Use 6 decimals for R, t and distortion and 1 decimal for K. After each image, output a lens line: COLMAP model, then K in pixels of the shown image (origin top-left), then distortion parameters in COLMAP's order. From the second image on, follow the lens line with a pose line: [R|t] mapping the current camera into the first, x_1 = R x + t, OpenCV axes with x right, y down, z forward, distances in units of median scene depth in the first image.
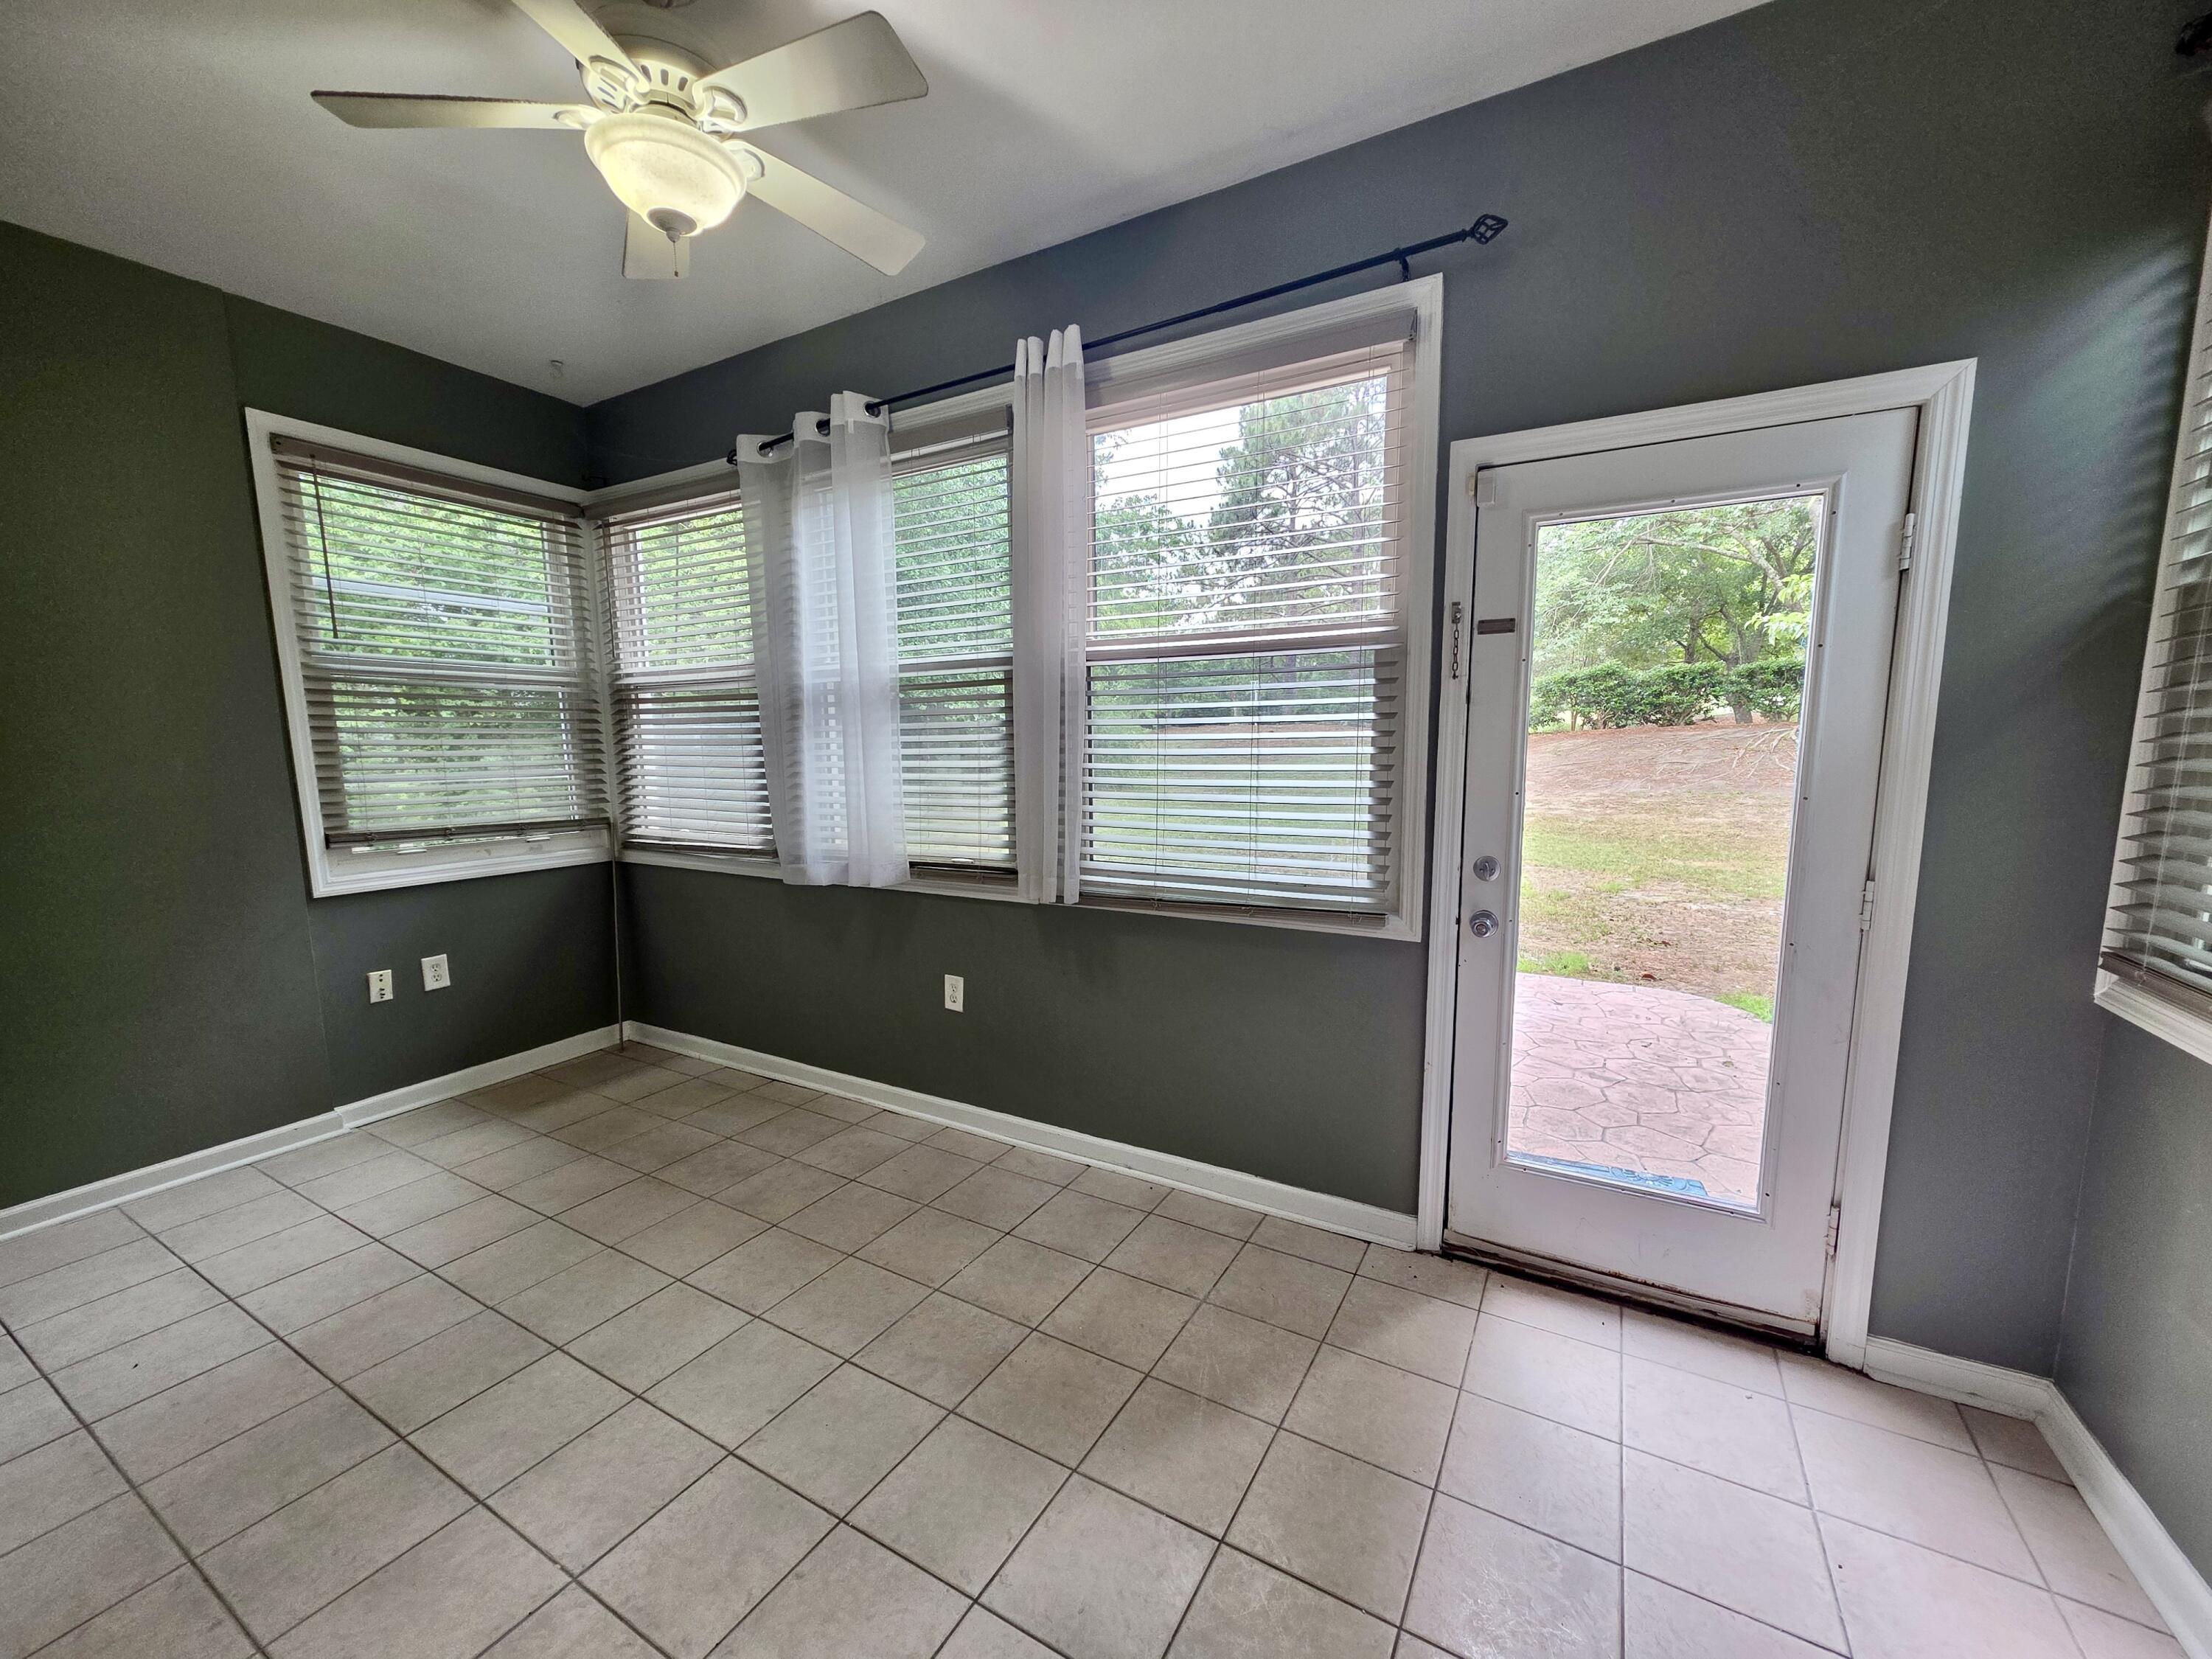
lens RADIAL K [[878.6, 0, 1105.5], [0, 878.6, 837.9], [0, 0, 1]] dist [0.009916, 0.000388]
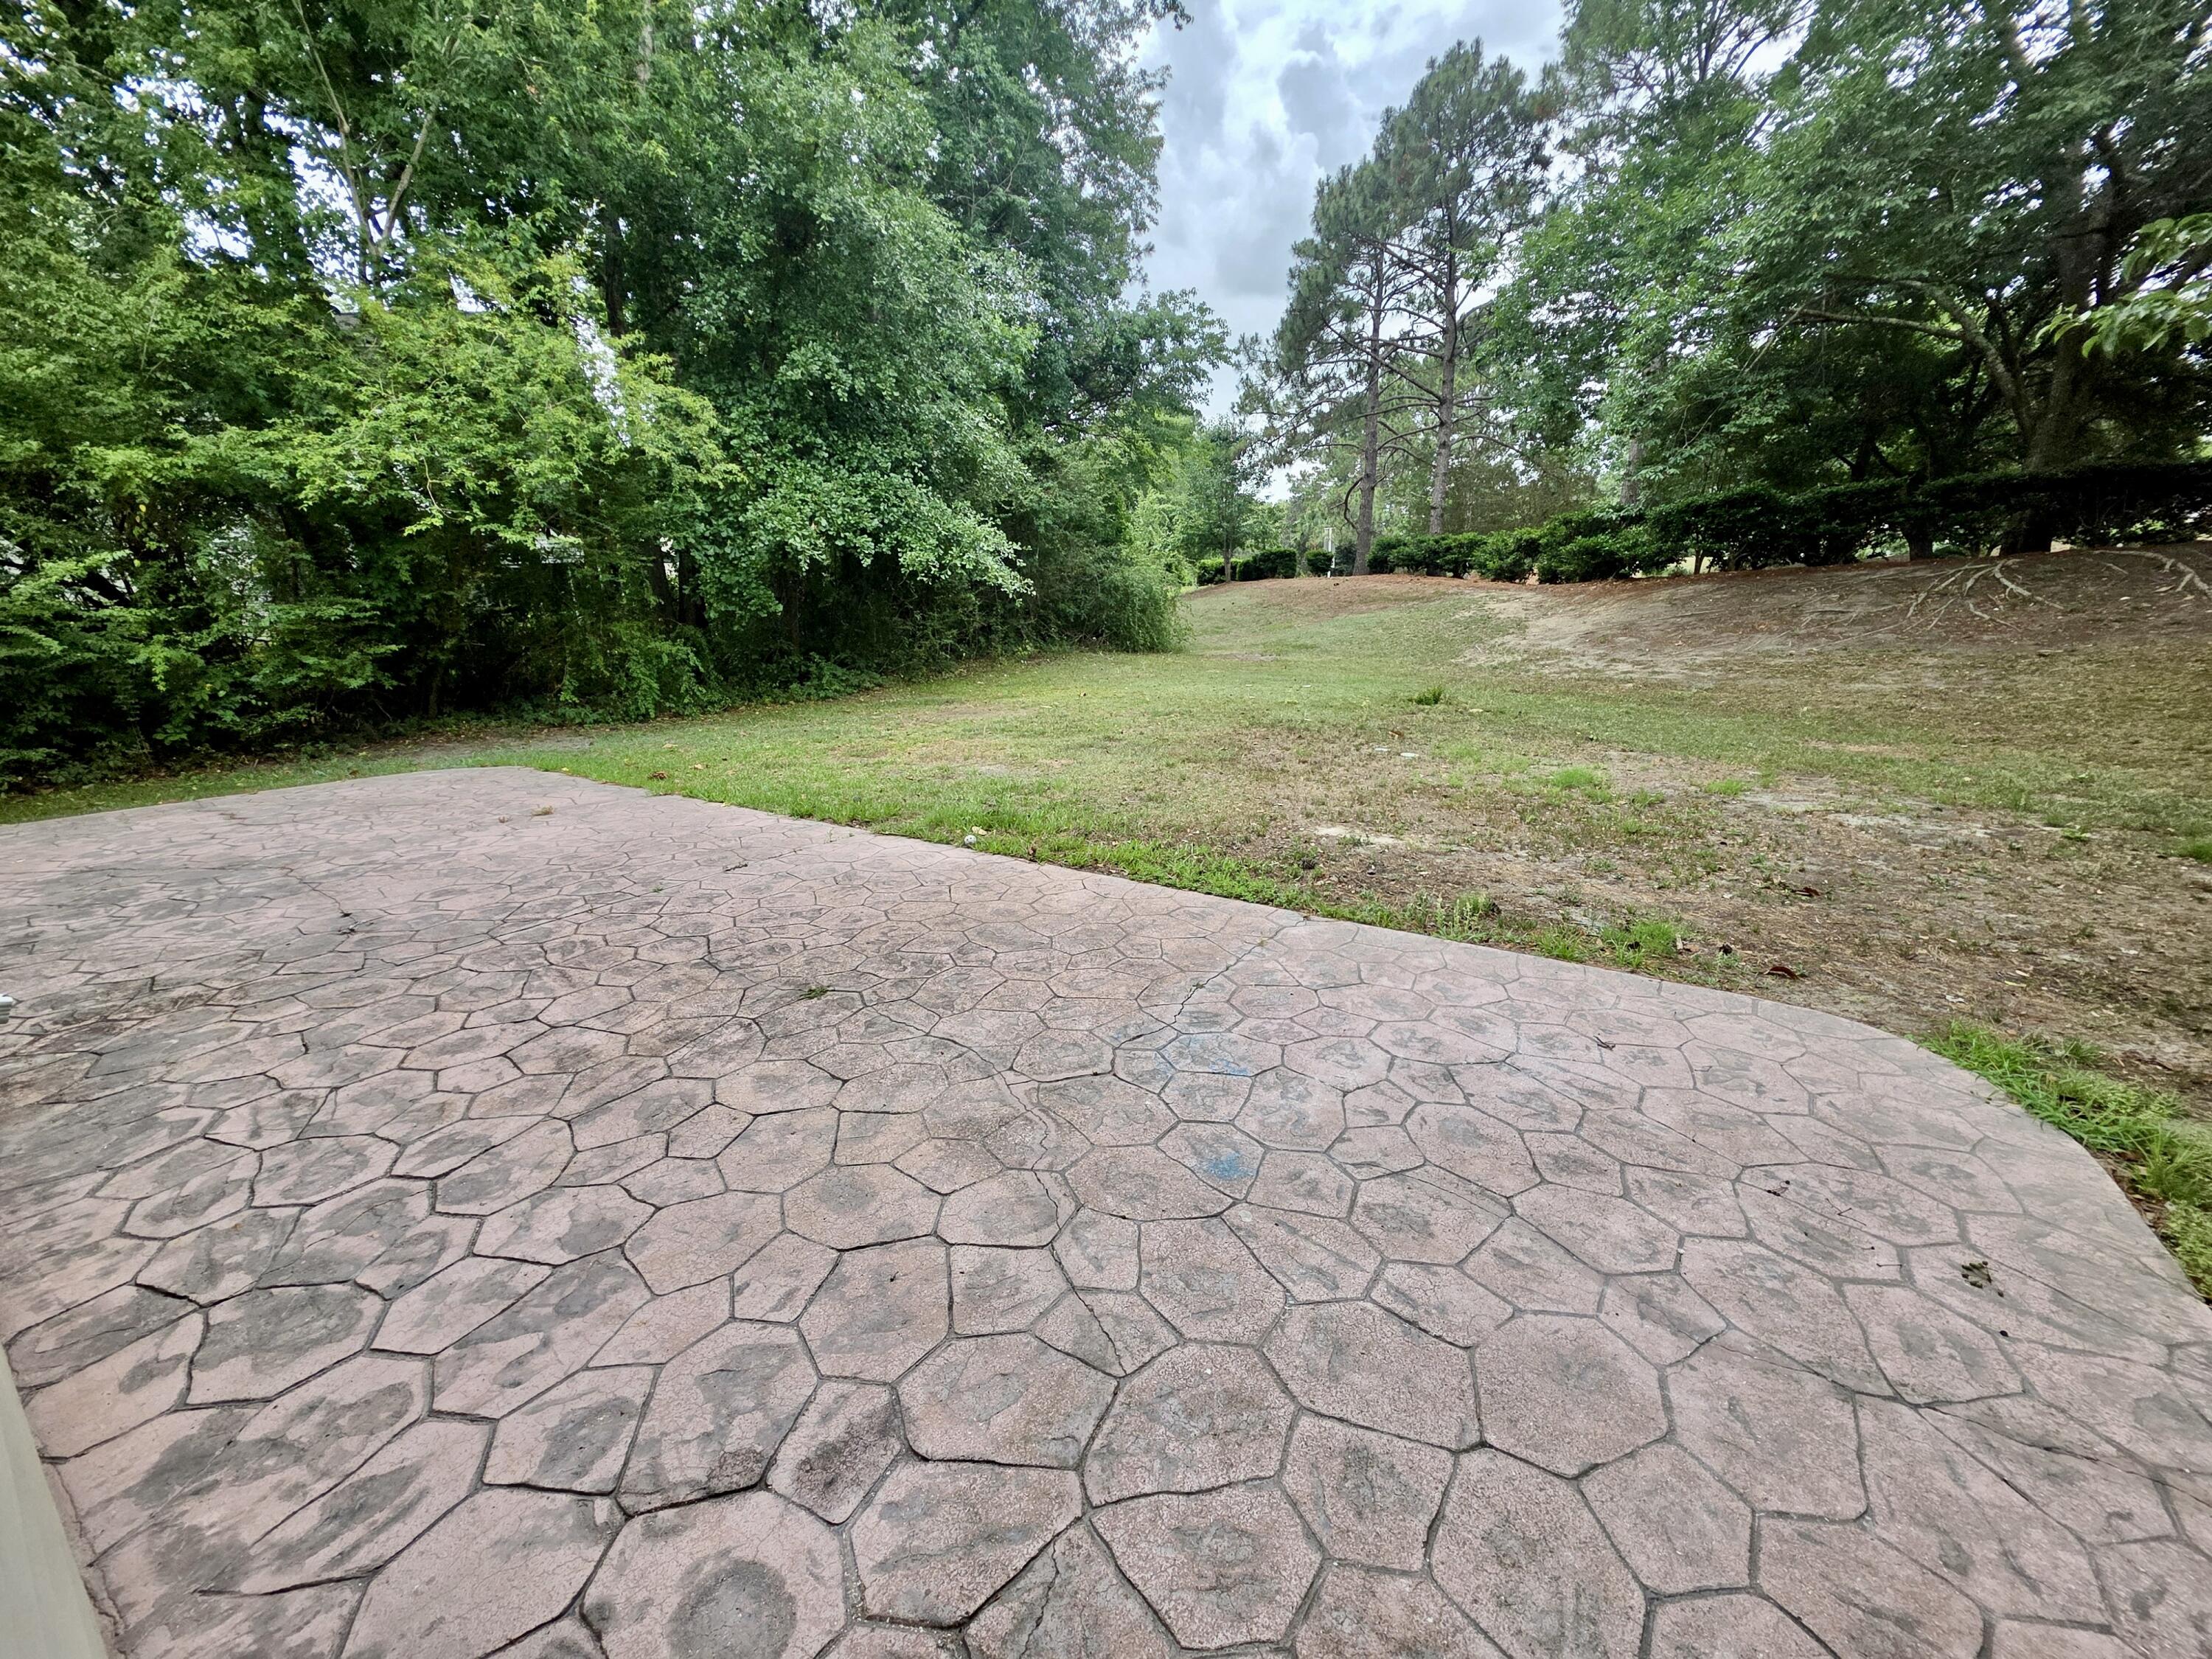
lens RADIAL K [[878.6, 0, 1109.9], [0, 878.6, 837.0], [0, 0, 1]] dist [0.009916, 0.000388]
pose [[0.996342, 0.010571, -0.084804, 0.064733], [0.002285, 0.988669, 0.150094, -0.005385], [0.085430, -0.149738, 0.985028, 0.116628]]
